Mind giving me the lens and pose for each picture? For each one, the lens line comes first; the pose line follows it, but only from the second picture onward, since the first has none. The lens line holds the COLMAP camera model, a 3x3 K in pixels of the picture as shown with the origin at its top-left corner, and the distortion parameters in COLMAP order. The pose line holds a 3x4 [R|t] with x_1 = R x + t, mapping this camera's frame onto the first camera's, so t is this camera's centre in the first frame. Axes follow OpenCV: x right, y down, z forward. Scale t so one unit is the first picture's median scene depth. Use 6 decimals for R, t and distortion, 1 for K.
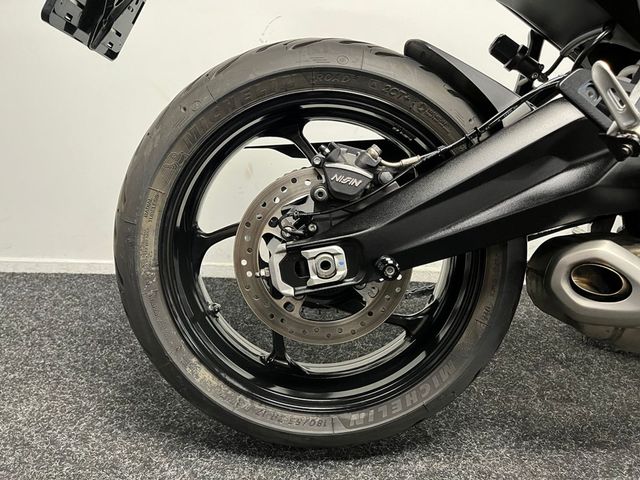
lens RADIAL K [[489.5, 0, 320.0], [0, 489.5, 240.0], [0, 0, 1]] dist [0.061364, -0.081464]
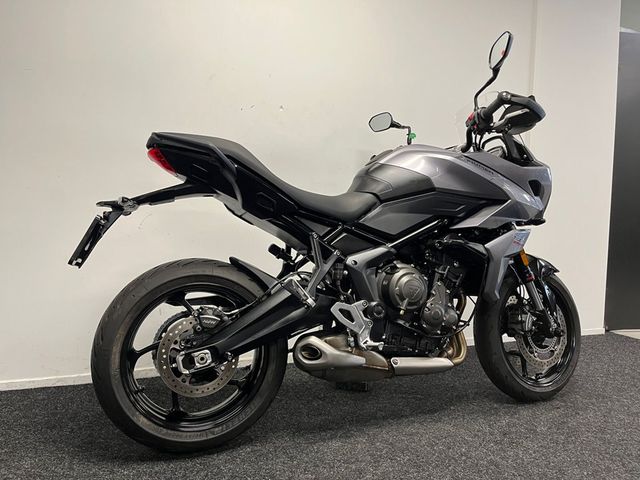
lens RADIAL K [[489.5, 0, 320.0], [0, 489.5, 240.0], [0, 0, 1]] dist [0.061364, -0.081464]
pose [[0.940707, -0.031838, 0.337722, -0.221626], [0.094757, 0.980617, -0.171495, -0.046062], [-0.325717, 0.193328, 0.925491, -1.398541]]
